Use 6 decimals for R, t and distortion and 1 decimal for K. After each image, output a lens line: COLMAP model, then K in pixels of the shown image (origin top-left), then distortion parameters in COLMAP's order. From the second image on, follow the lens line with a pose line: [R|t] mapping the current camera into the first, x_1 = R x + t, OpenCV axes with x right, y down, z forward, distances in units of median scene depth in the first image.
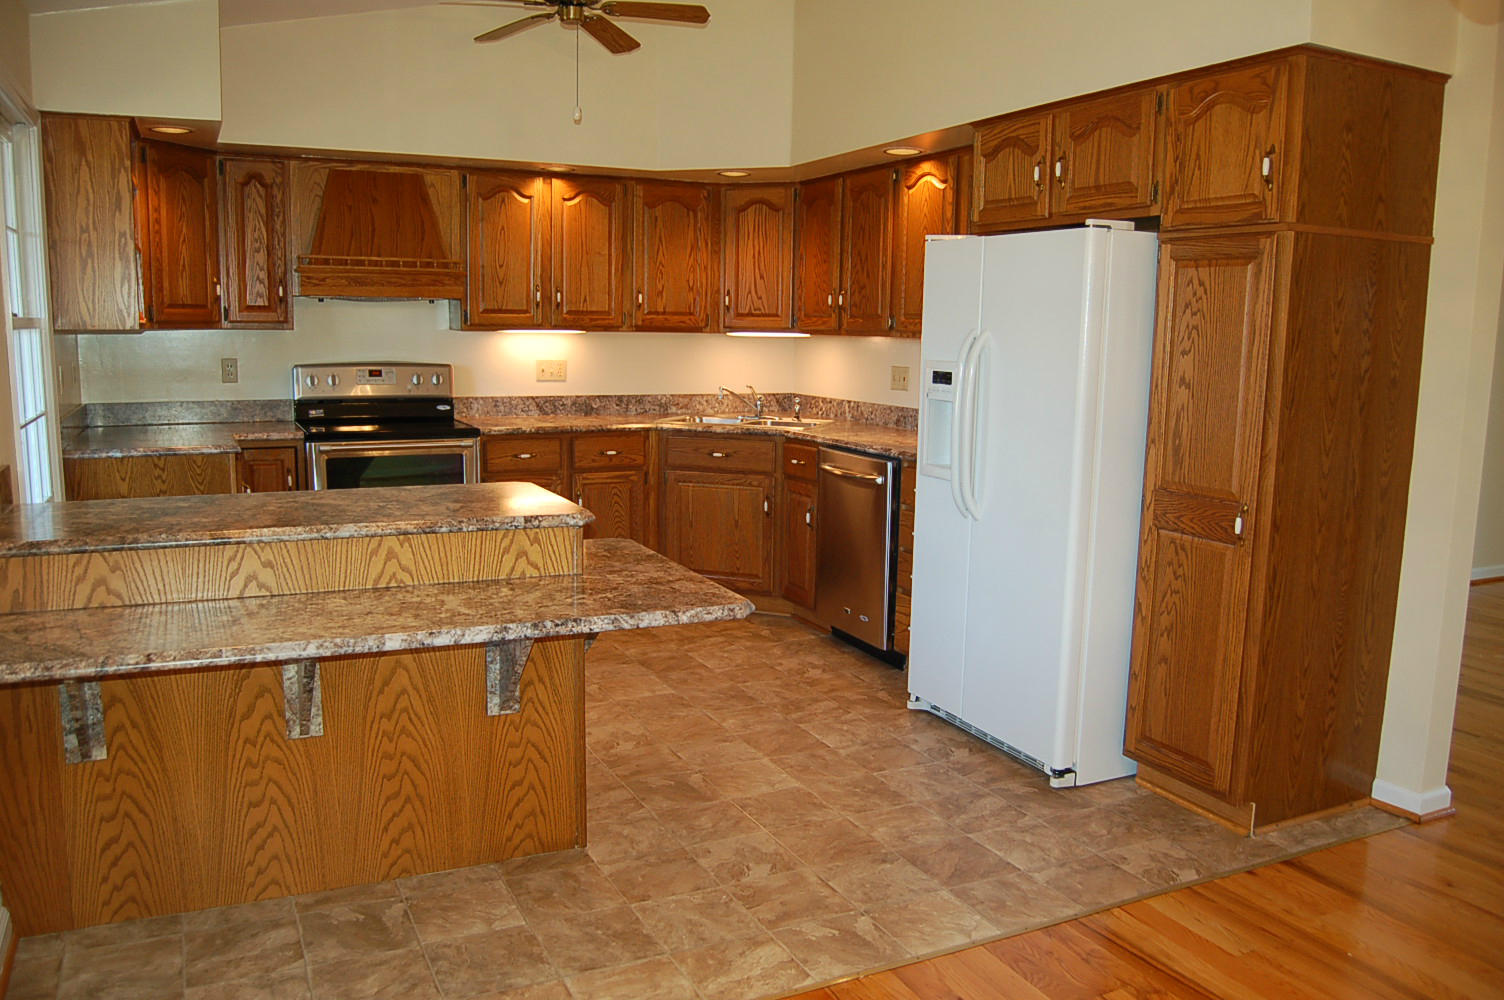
lens RADIAL K [[1178.5, 0, 744.6], [0, 1178.5, 504.9], [0, 0, 1]] dist [-0.092197, 0.035143]
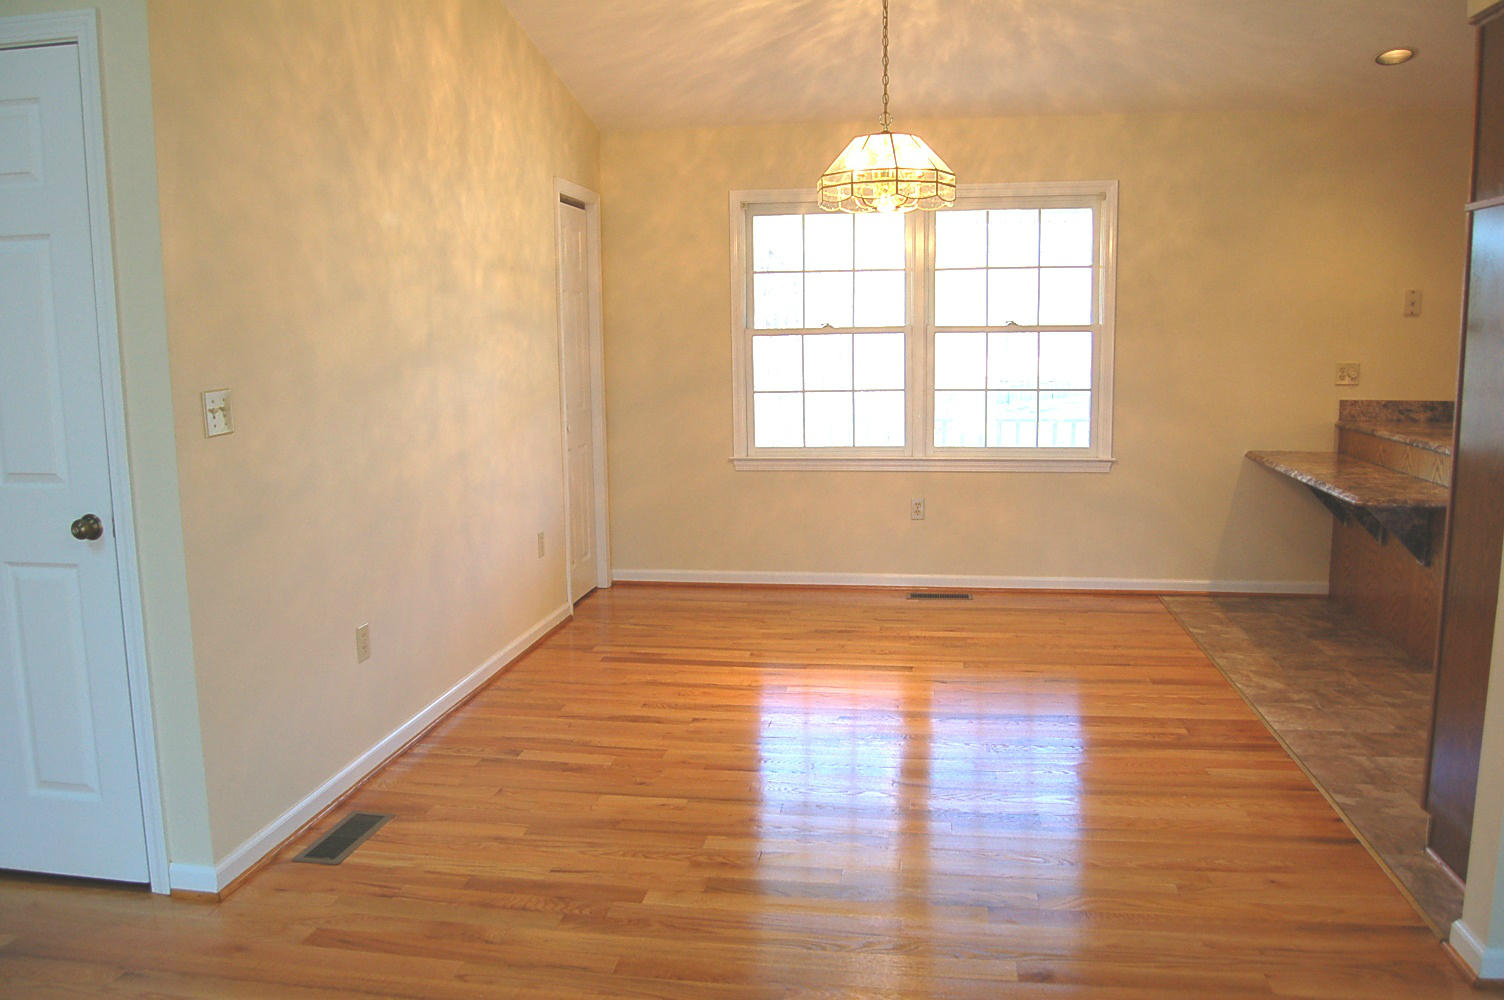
lens RADIAL K [[1178.5, 0, 753.2], [0, 1178.5, 508.3], [0, 0, 1]] dist [-0.092197, 0.035143]
pose [[-0.565163, 0.113169, -0.817181, 0.965624], [-0.120878, 0.968496, 0.217724, -0.079539], [0.816076, 0.221828, -0.533678, 0.641441]]
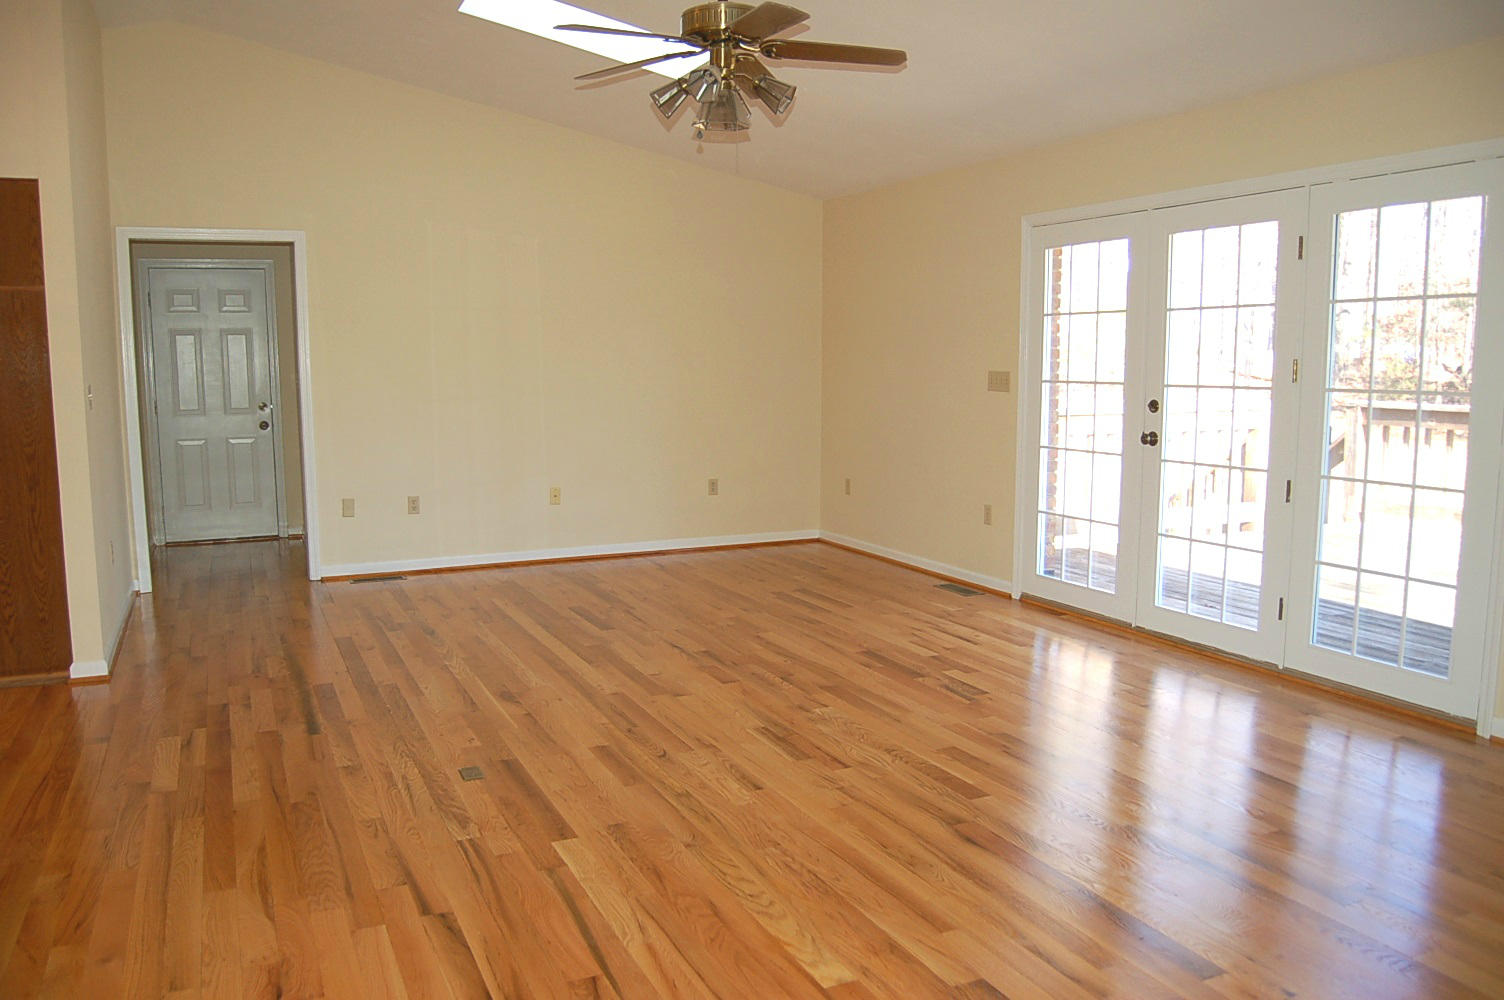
lens RADIAL K [[1178.5, 0, 740.6], [0, 1178.5, 506.6], [0, 0, 1]] dist [-0.092197, 0.035143]
pose [[0.999367, -0.019037, -0.030038, 1.003448], [0.018323, 0.999547, -0.023882, 0.068429], [0.030479, 0.023317, 0.999263, -0.297437]]
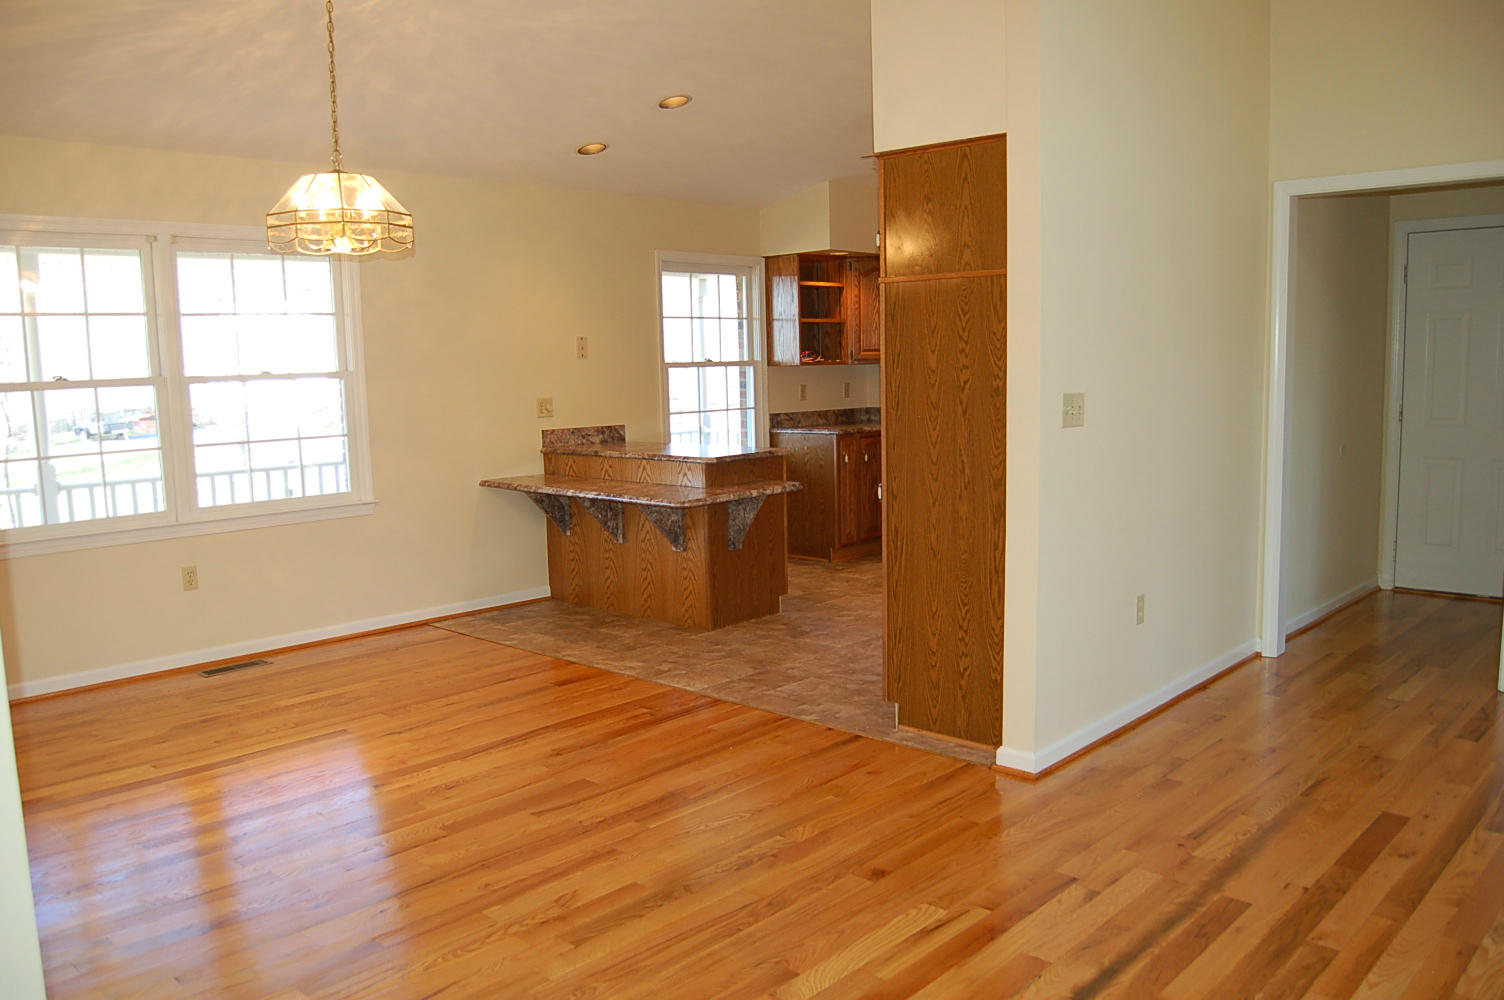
lens RADIAL K [[1178.5, 0, 751.5], [0, 1178.5, 505.9], [0, 0, 1]] dist [-0.092197, 0.035143]
pose [[0.356604, 0.089558, -0.929953, 1.059592], [-0.111482, 0.992362, 0.052819, -0.015354], [0.927580, 0.084838, 0.363865, 0.210507]]
